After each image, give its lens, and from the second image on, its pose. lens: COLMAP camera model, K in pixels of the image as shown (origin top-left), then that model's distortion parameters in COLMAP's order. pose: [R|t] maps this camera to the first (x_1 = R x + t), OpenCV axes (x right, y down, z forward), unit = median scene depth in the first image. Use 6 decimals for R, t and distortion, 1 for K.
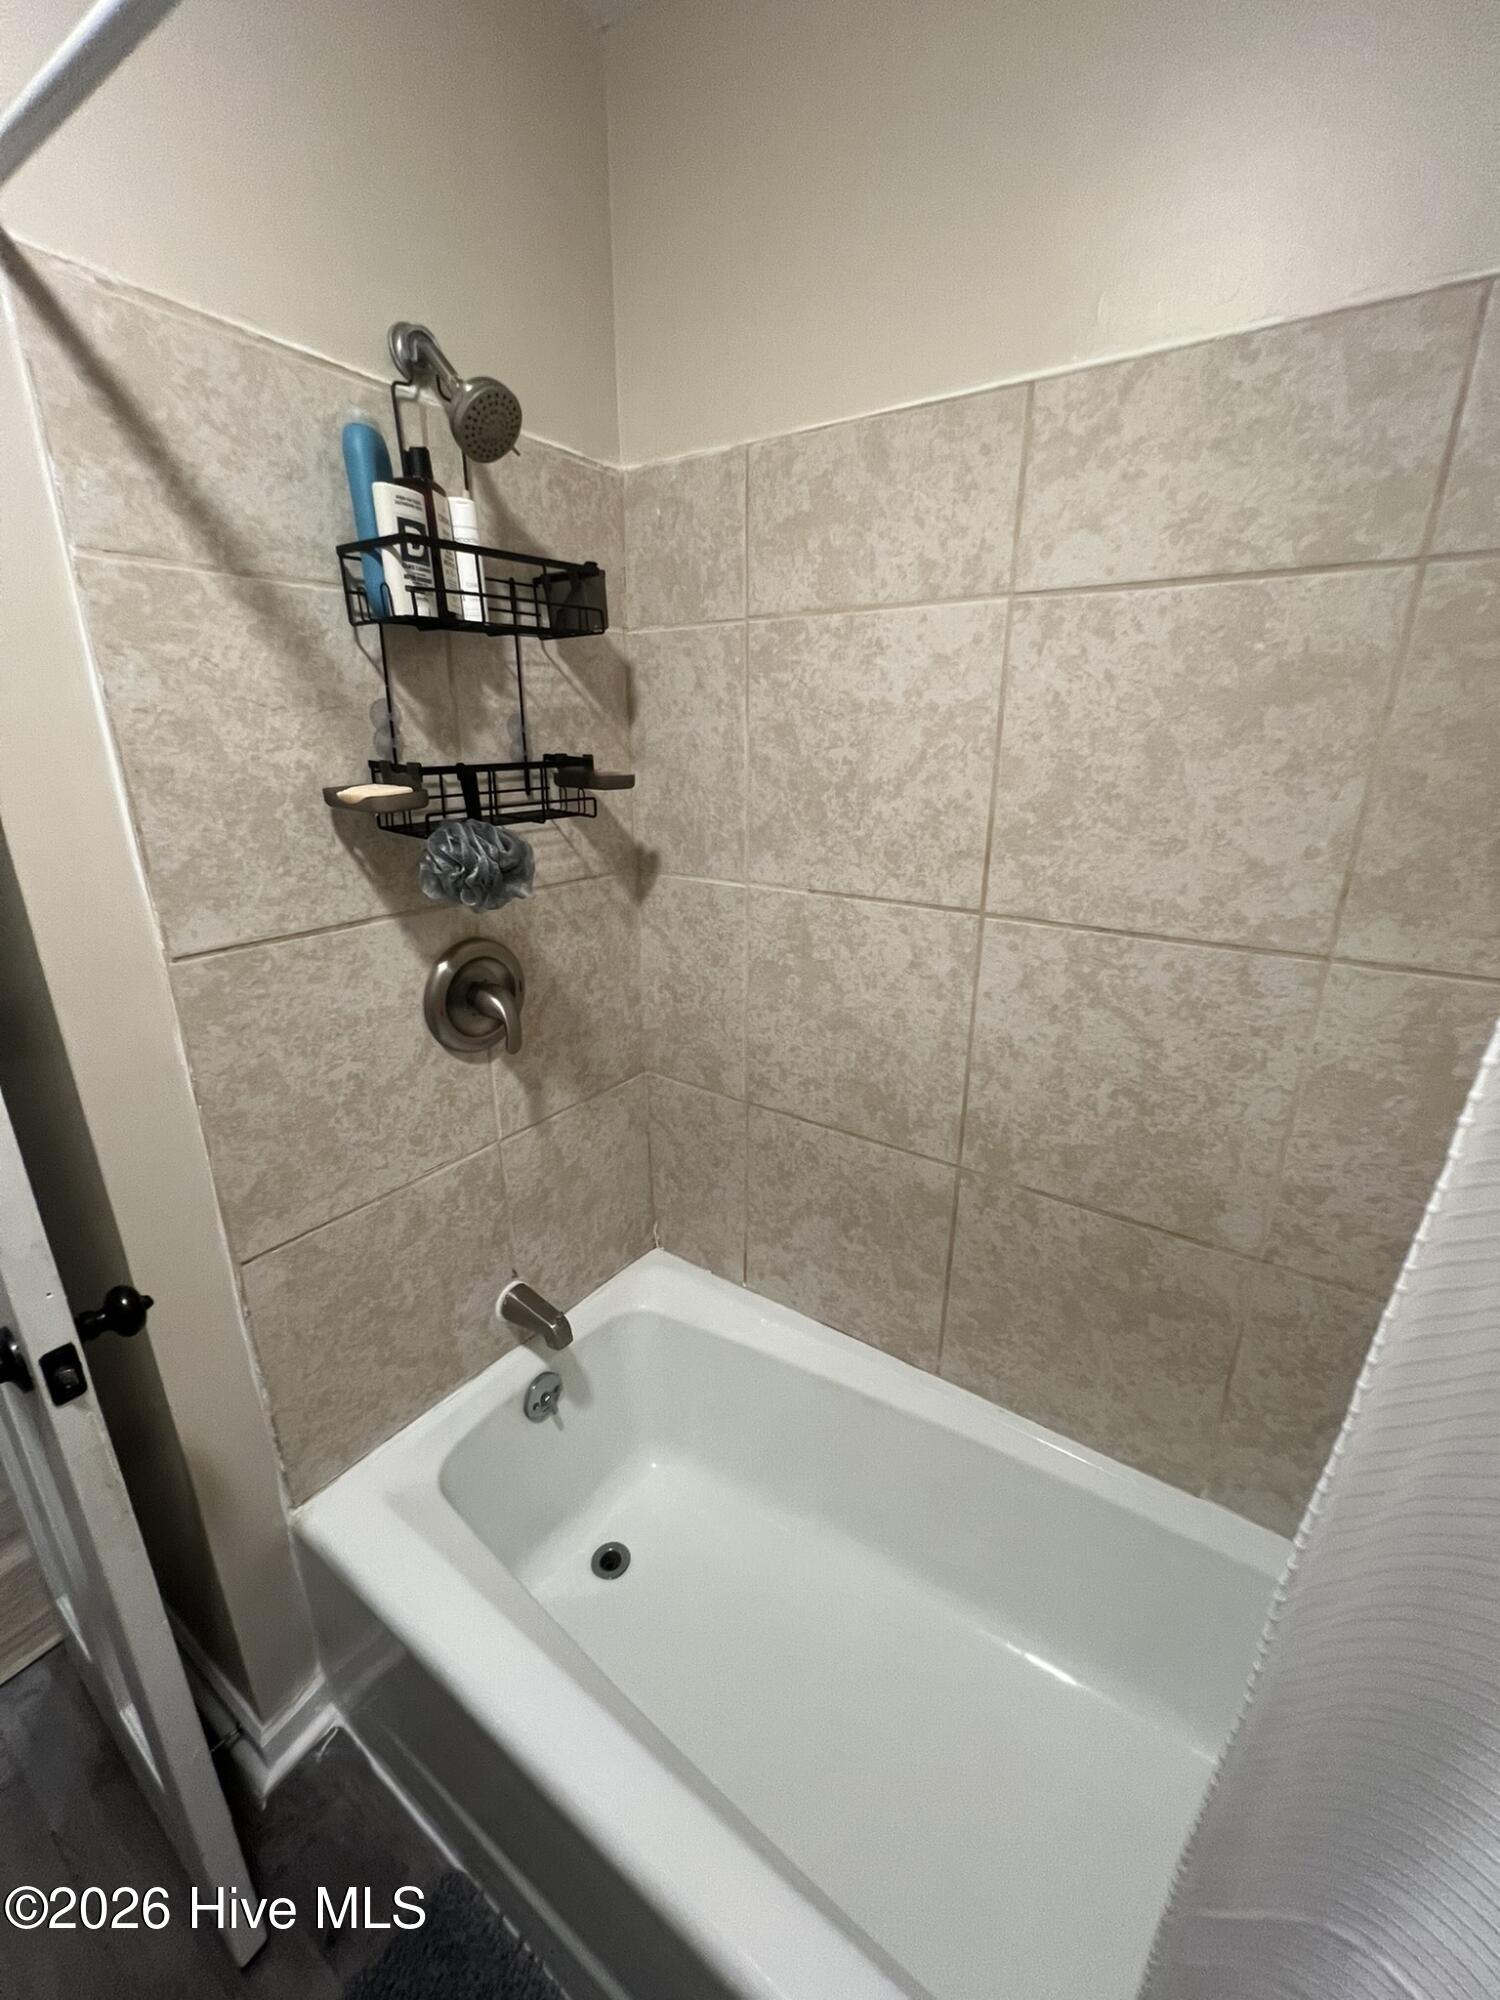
lens RADIAL K [[801.3, 0, 750.0], [0, 801.3, 1000.0], [0, 0, 1]] dist [0.001825, 0.000002]
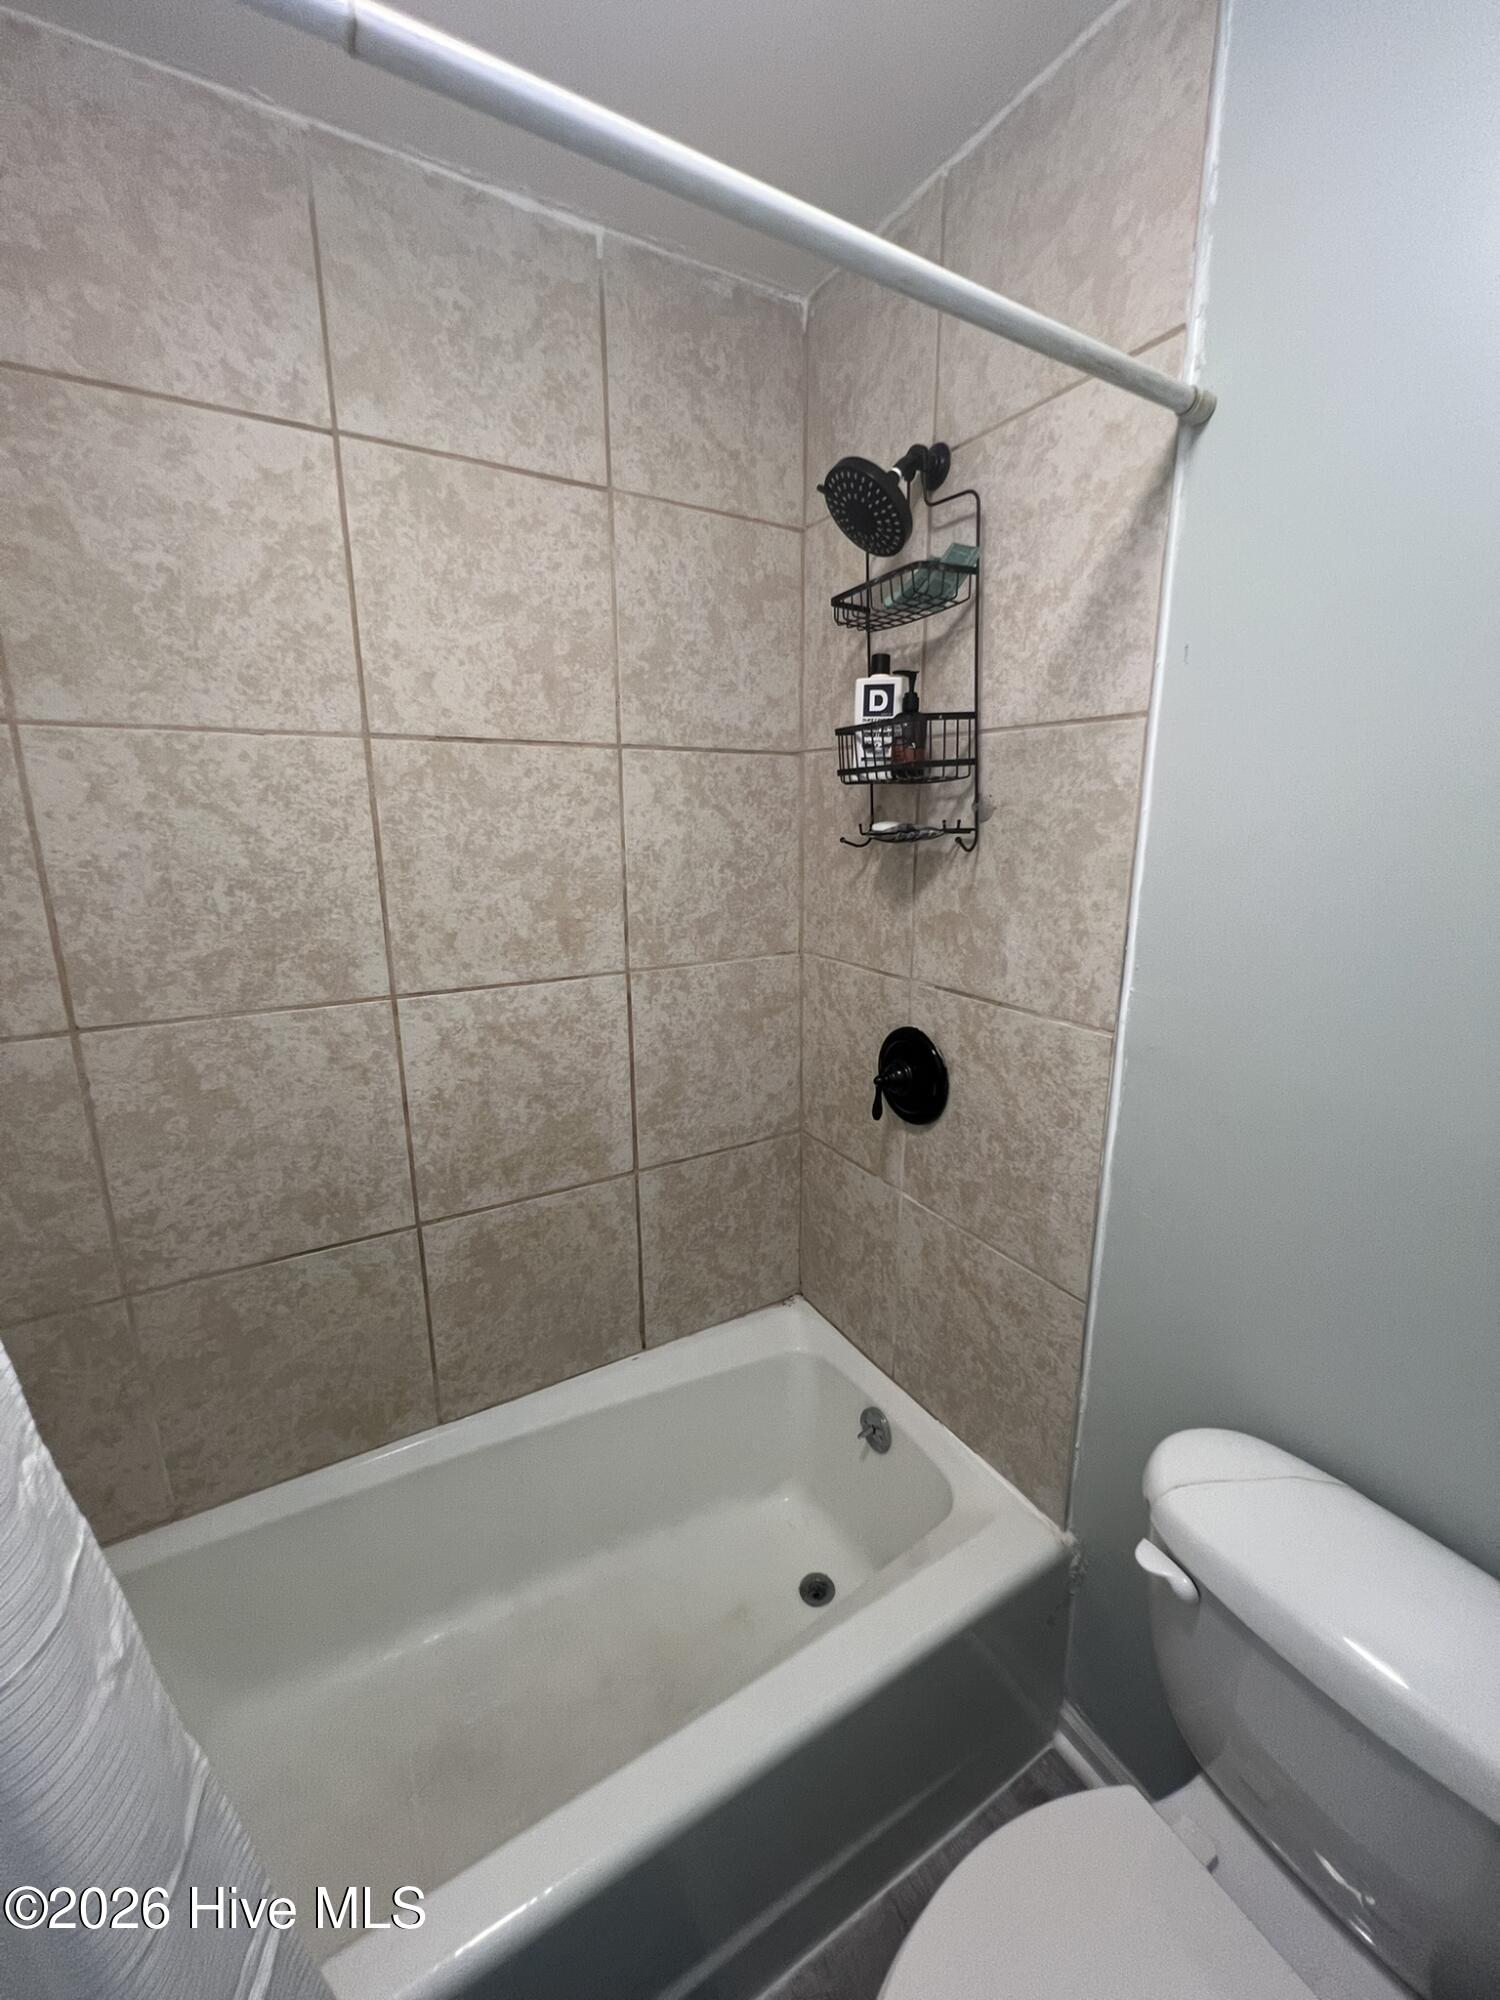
lens RADIAL K [[801.3, 0, 750.0], [0, 801.3, 1000.0], [0, 0, 1]] dist [0.001825, 0.000002]
pose [[0.410131, -0.212502, 0.886925, -0.901378], [0.288525, 0.952762, 0.094857, 0.232362], [-0.865185, 0.216996, 0.452070, 0.375576]]
